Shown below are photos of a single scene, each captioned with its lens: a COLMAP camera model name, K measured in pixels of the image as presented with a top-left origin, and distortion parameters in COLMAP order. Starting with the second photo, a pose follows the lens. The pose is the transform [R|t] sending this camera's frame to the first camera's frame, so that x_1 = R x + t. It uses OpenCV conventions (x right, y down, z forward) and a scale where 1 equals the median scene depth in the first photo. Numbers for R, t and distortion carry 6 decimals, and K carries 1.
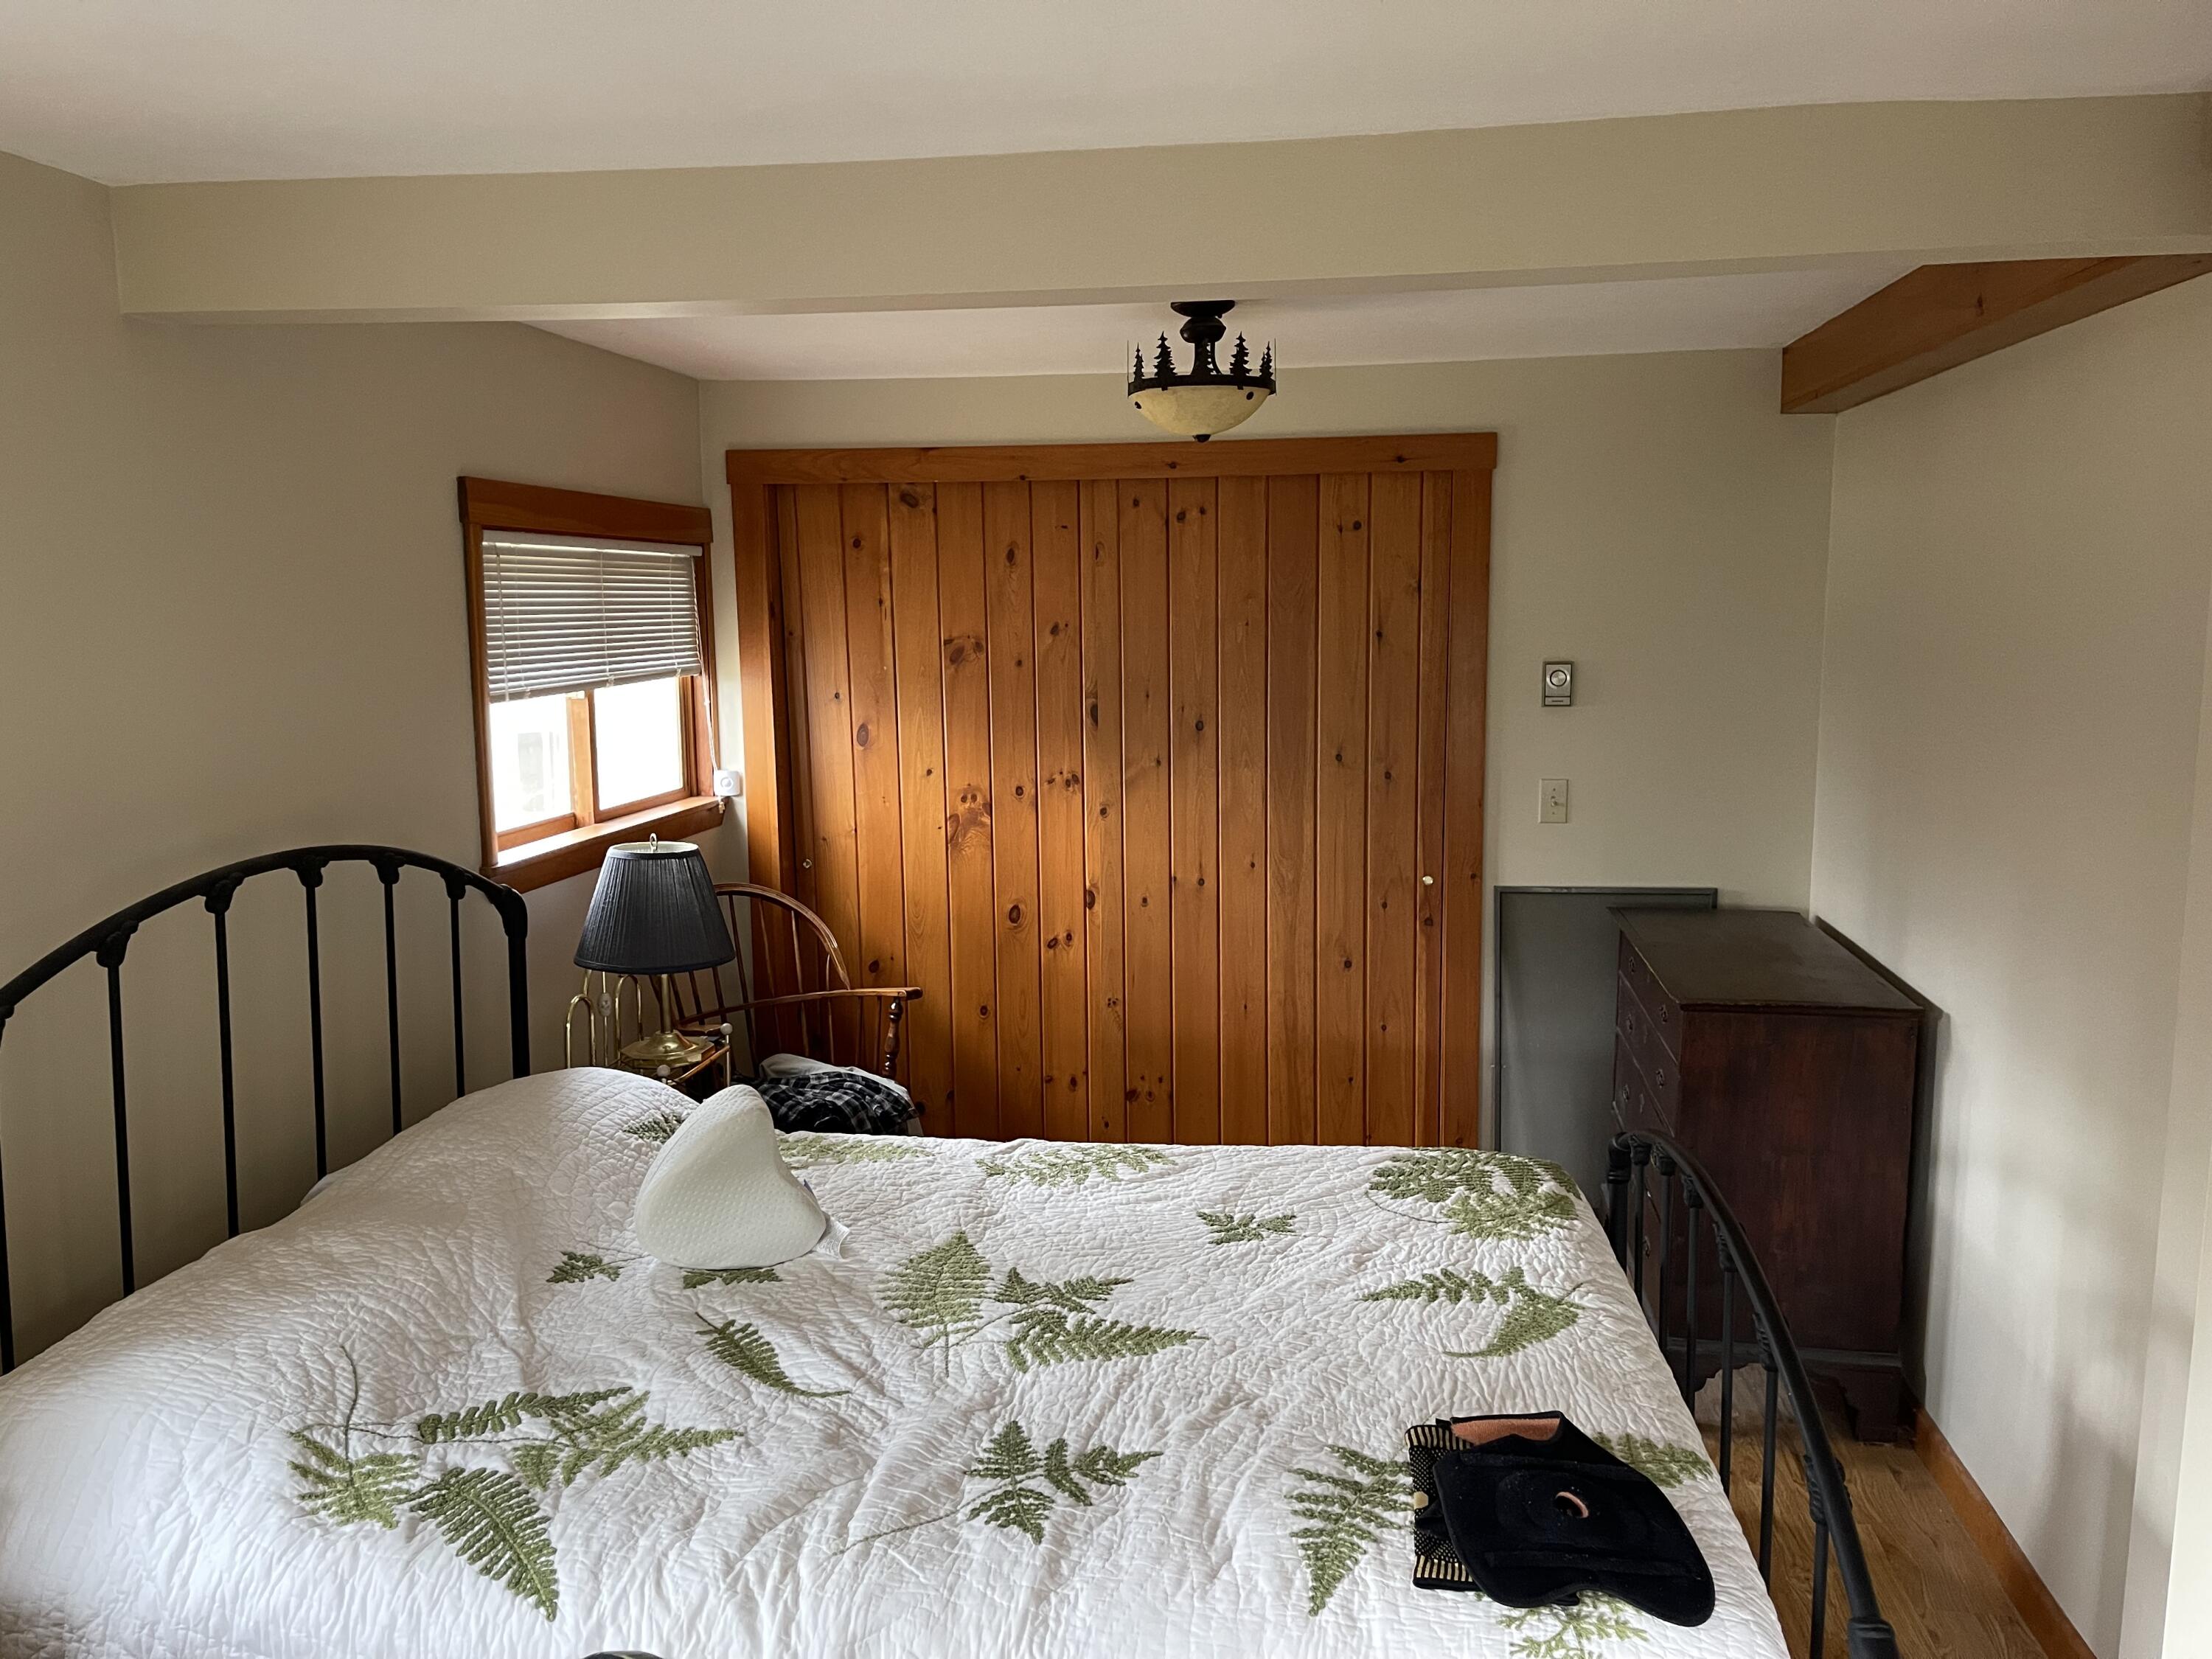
lens RADIAL K [[1658.4, 0, 1099.8], [0, 1658.4, 842.4], [0, 0, 1]] dist [0.073602, -0.096932]
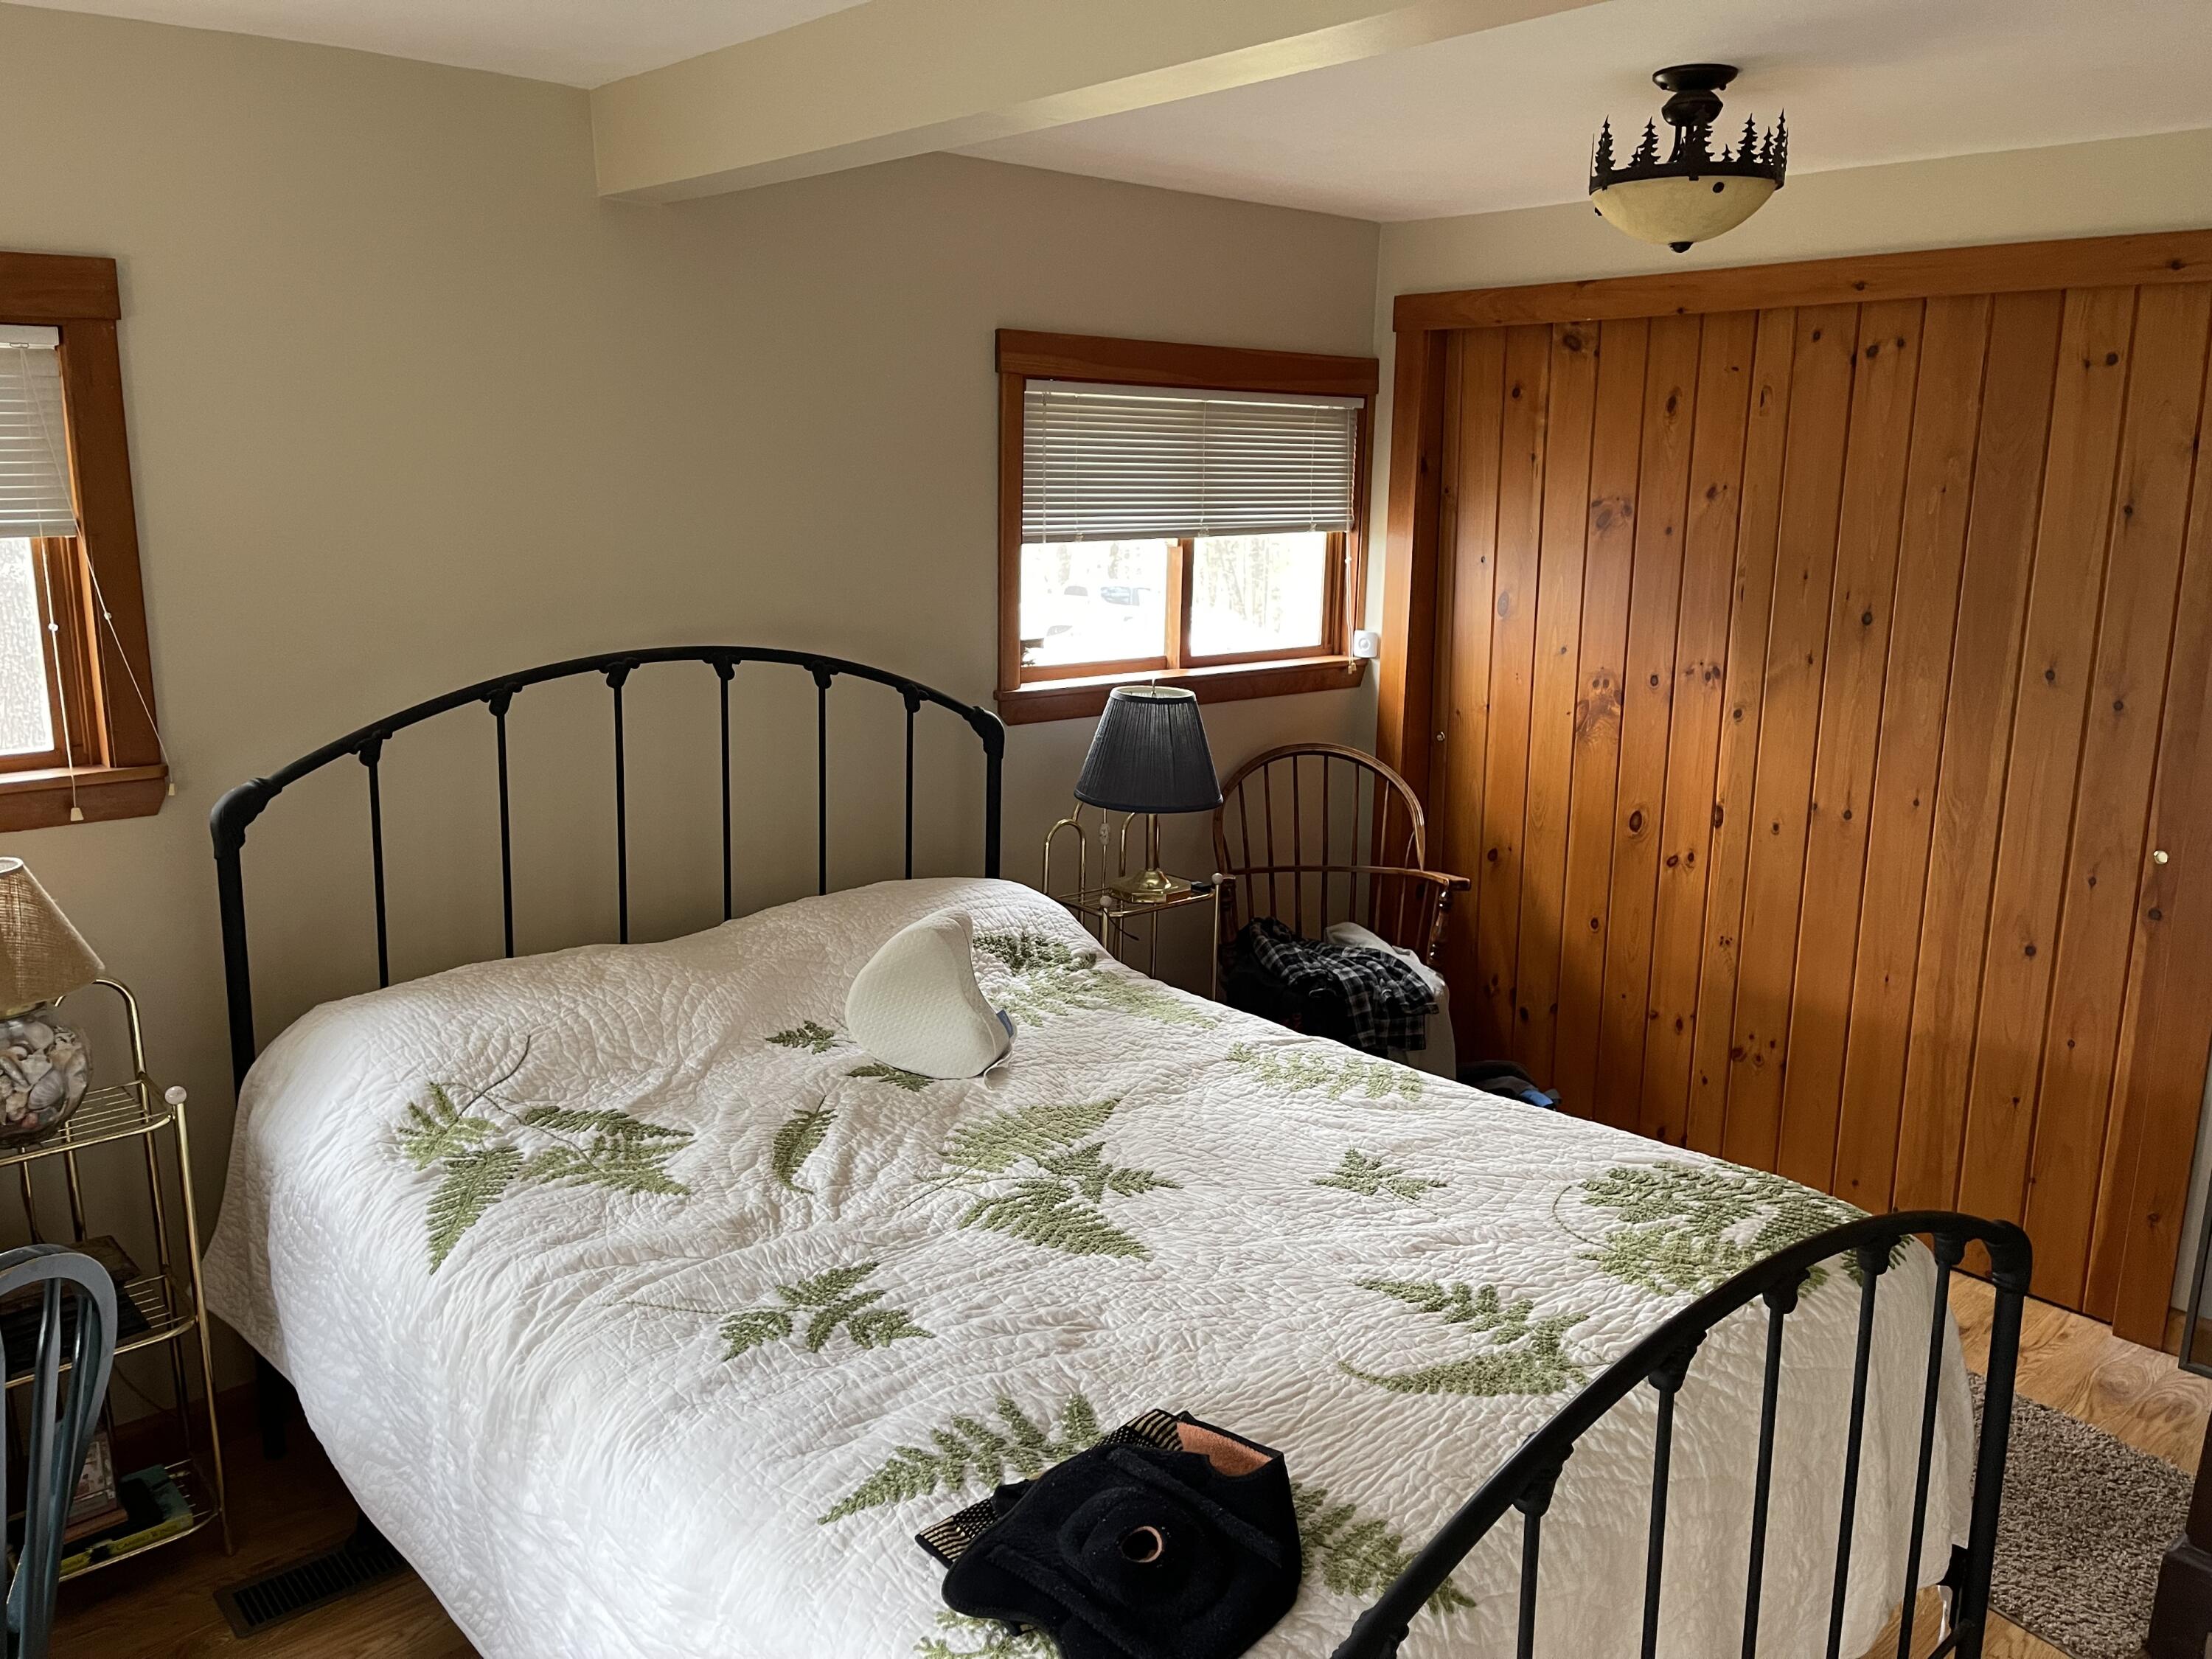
lens RADIAL K [[1658.4, 0, 1102.3], [0, 1658.4, 828.7], [0, 0, 1]] dist [0.073602, -0.096932]
pose [[0.770079, 0.154085, -0.619061, 0.364510], [-0.113427, 0.988002, 0.104817, -0.017299], [0.627784, -0.010499, 0.778317, 0.179631]]
